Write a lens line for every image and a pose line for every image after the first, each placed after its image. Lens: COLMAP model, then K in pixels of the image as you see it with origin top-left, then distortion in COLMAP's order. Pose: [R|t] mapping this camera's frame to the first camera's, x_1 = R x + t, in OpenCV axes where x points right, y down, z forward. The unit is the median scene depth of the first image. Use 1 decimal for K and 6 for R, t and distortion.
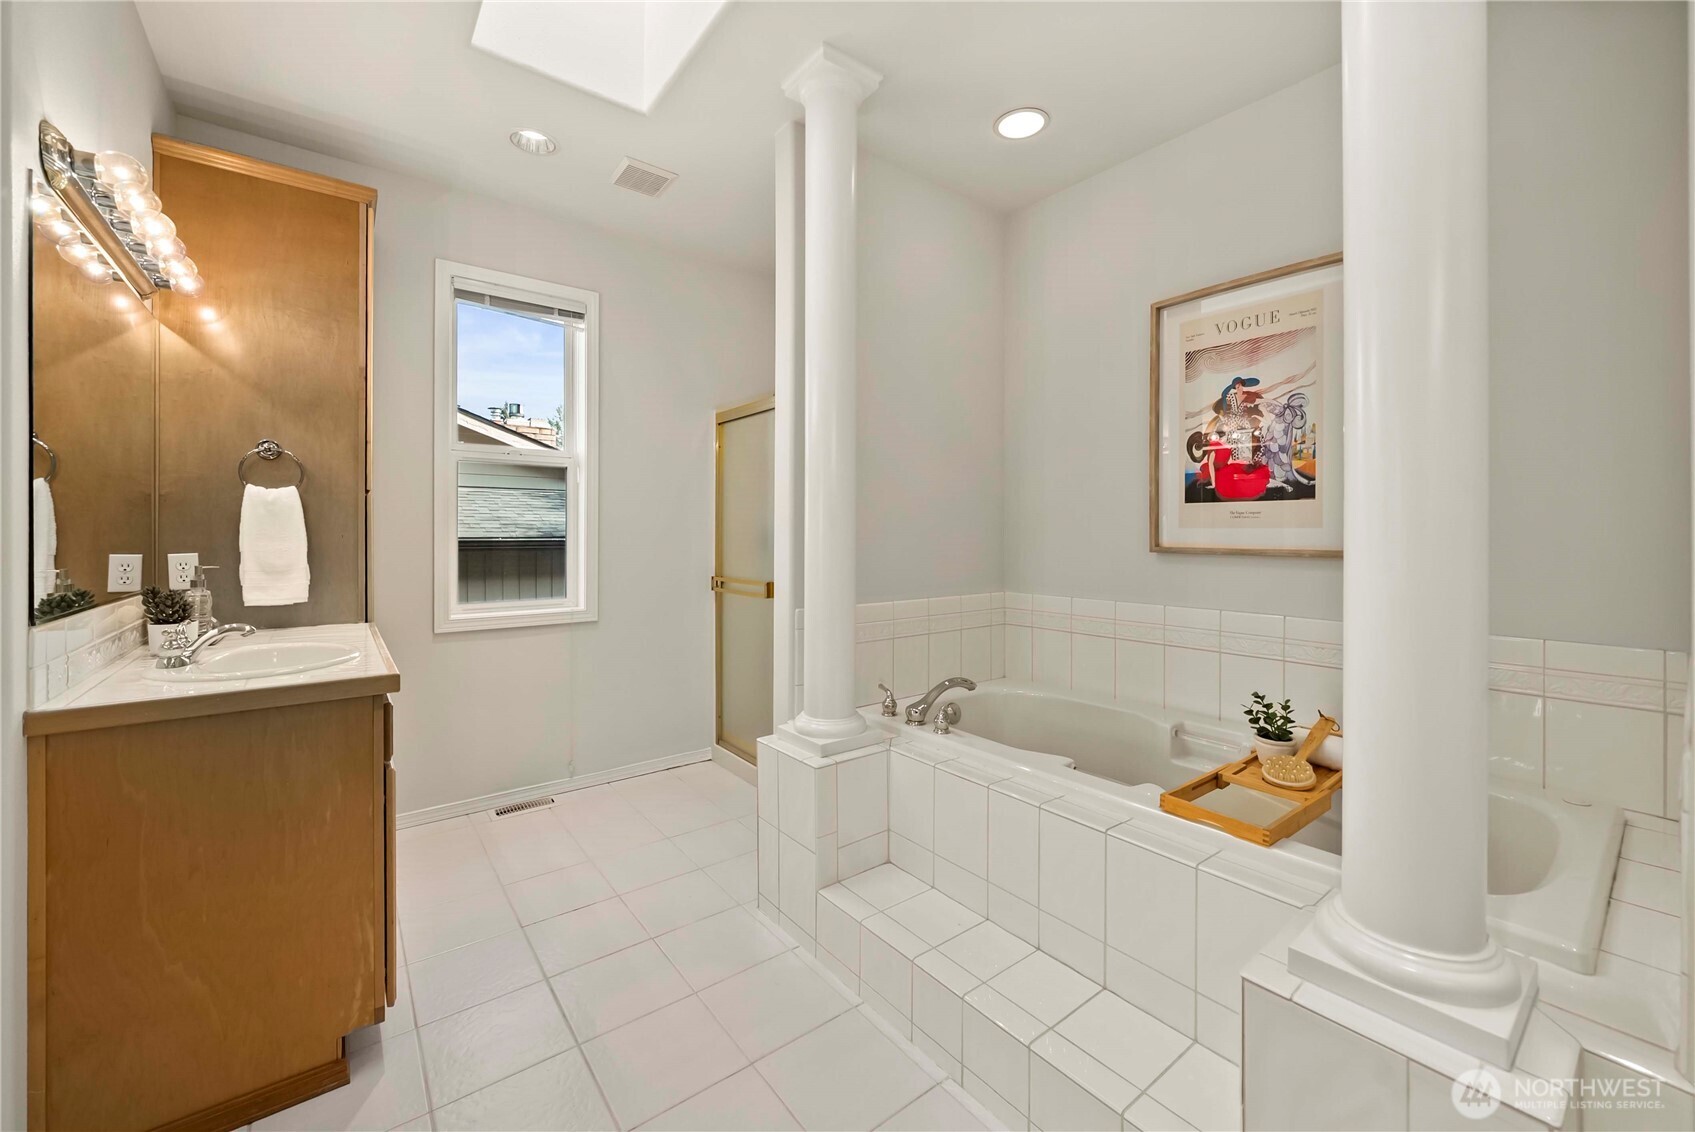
lens RADIAL K [[649.3, 0, 842.0], [0, 649.3, 532.8], [0, 0, 1]] dist [-0.002250, -0.000750]
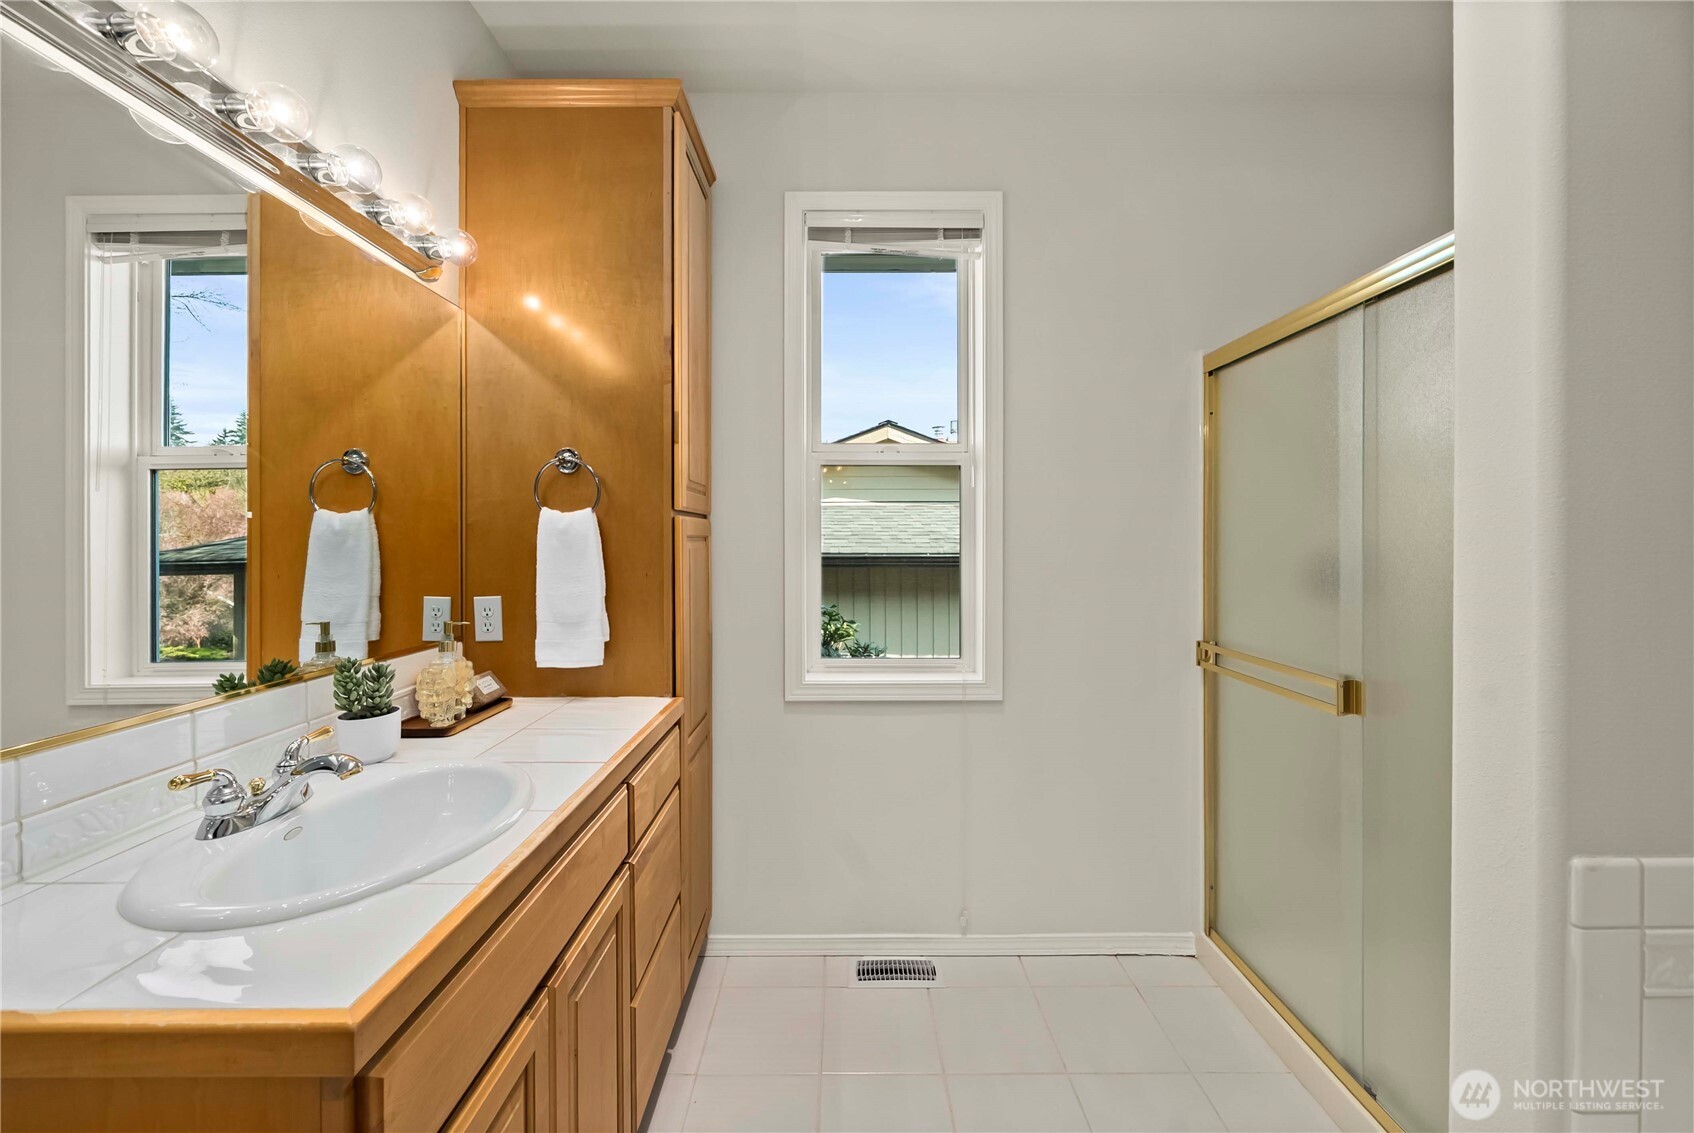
lens RADIAL K [[648.9, 0, 841.1], [0, 648.9, 541.2], [0, 0, 1]] dist [-0.002250, -0.000750]
pose [[0.792846, -0.002413, -0.609417, -0.156753], [0.000281, 0.999994, -0.003594, -0.029410], [0.609422, 0.002678, 0.792842, 0.555326]]
